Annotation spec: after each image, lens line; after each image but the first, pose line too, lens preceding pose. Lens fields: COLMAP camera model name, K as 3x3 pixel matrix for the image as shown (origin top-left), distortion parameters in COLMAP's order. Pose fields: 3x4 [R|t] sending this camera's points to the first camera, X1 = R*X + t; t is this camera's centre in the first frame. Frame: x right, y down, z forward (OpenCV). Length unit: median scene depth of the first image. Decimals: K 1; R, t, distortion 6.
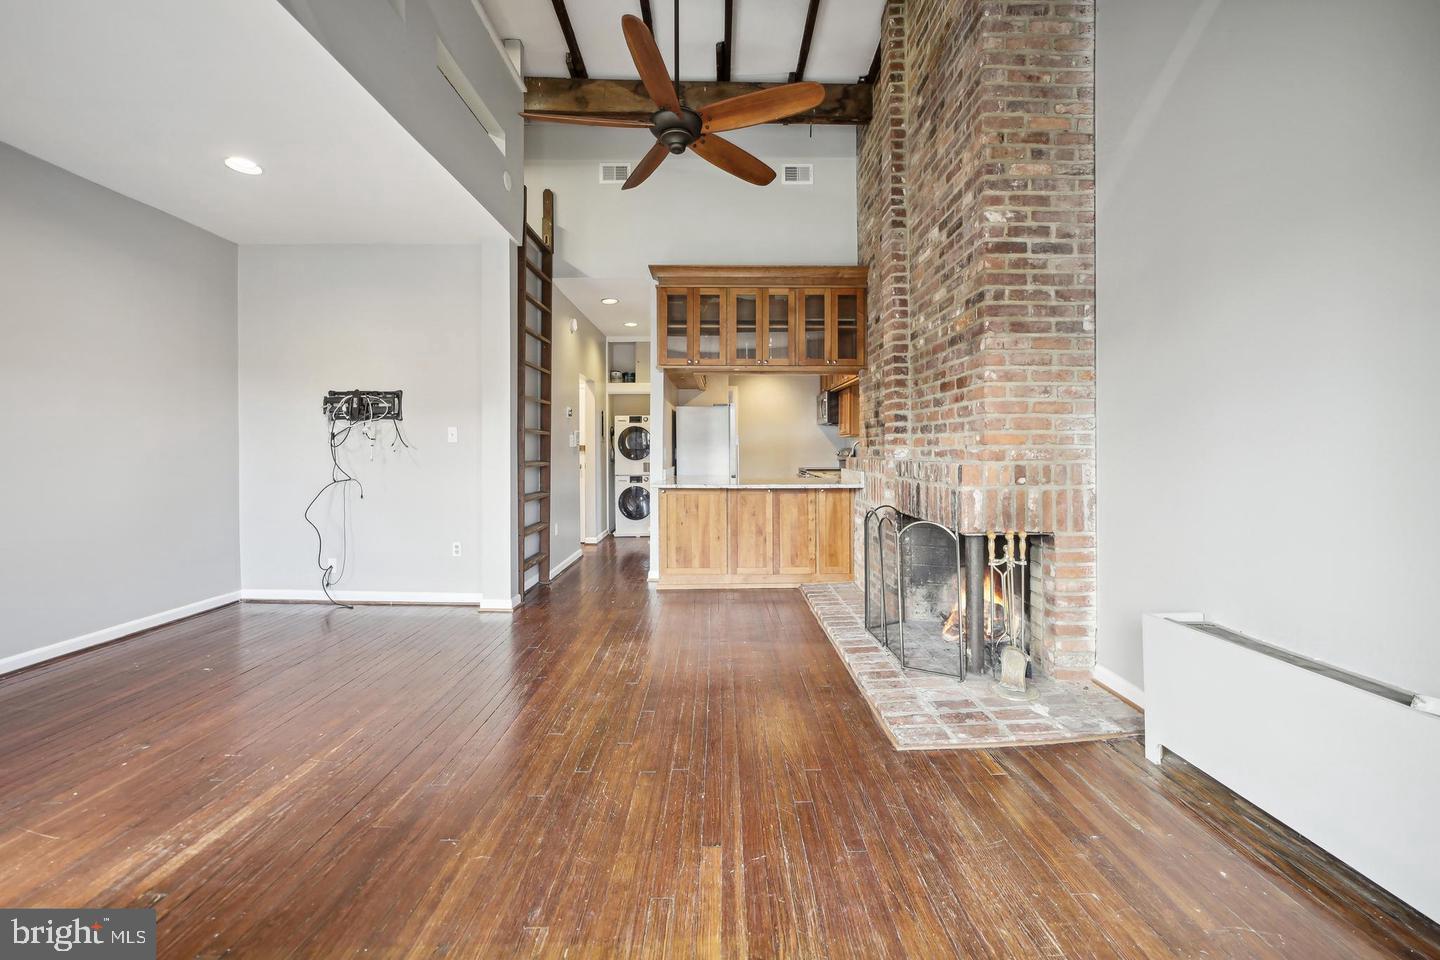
lens RADIAL K [[568.4, 0, 754.7], [0, 568.4, 455.2], [0, 0, 1]] dist [-0.024384, 0.007370]
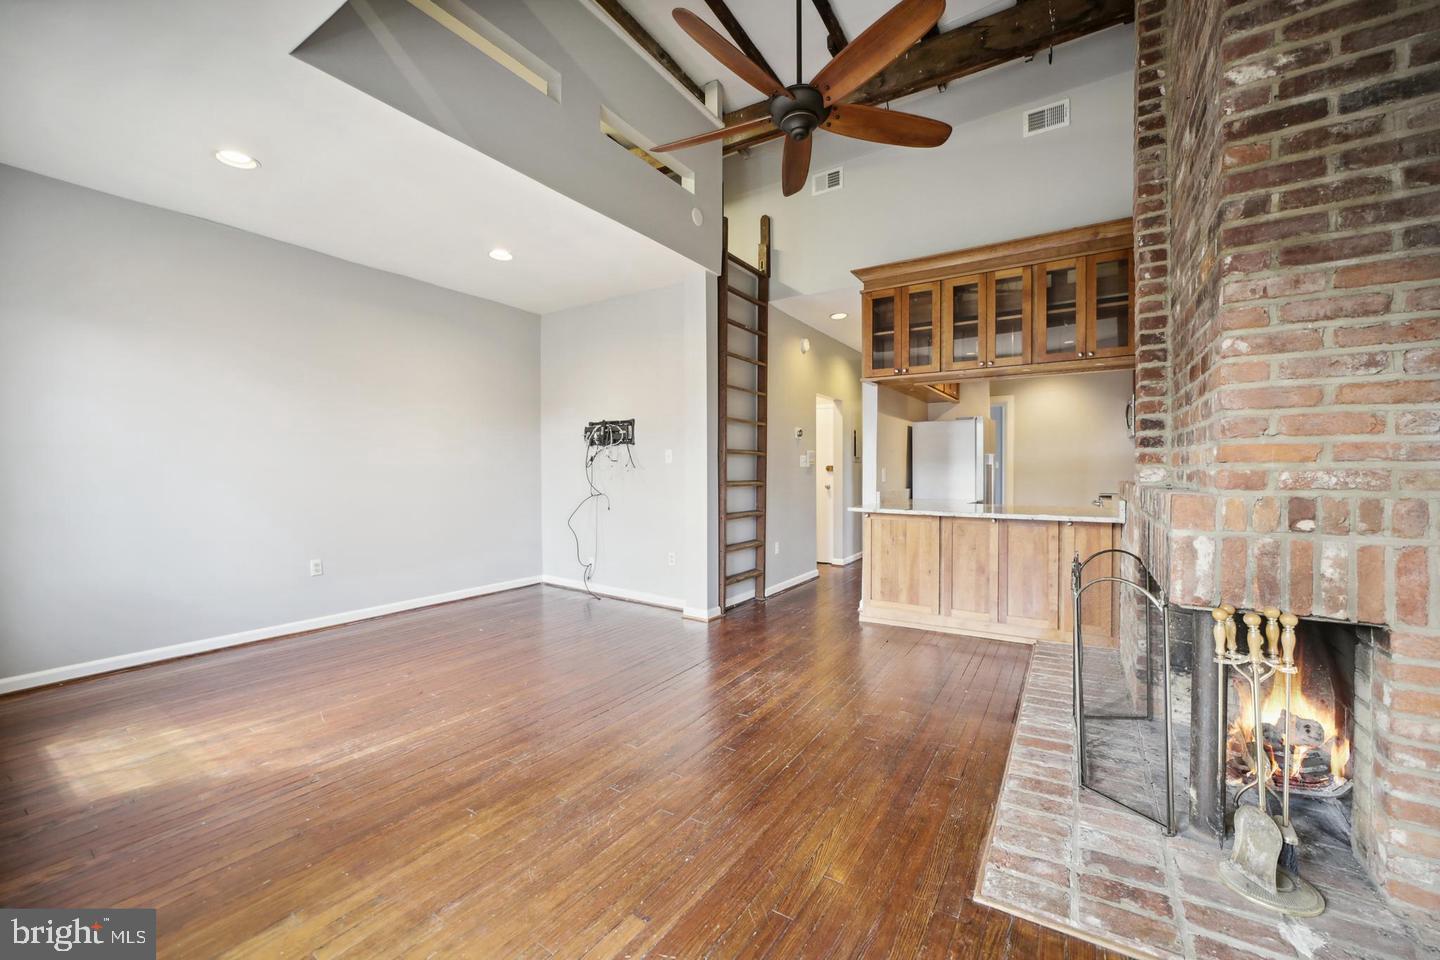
lens RADIAL K [[568.4, 0, 735.5], [0, 568.4, 484.4], [0, 0, 1]] dist [-0.024384, 0.007370]
pose [[0.826527, 0.015456, -0.562685, 0.247664], [-0.006985, 0.999828, 0.017203, -0.001242], [0.562854, -0.010288, 0.826492, 0.167879]]
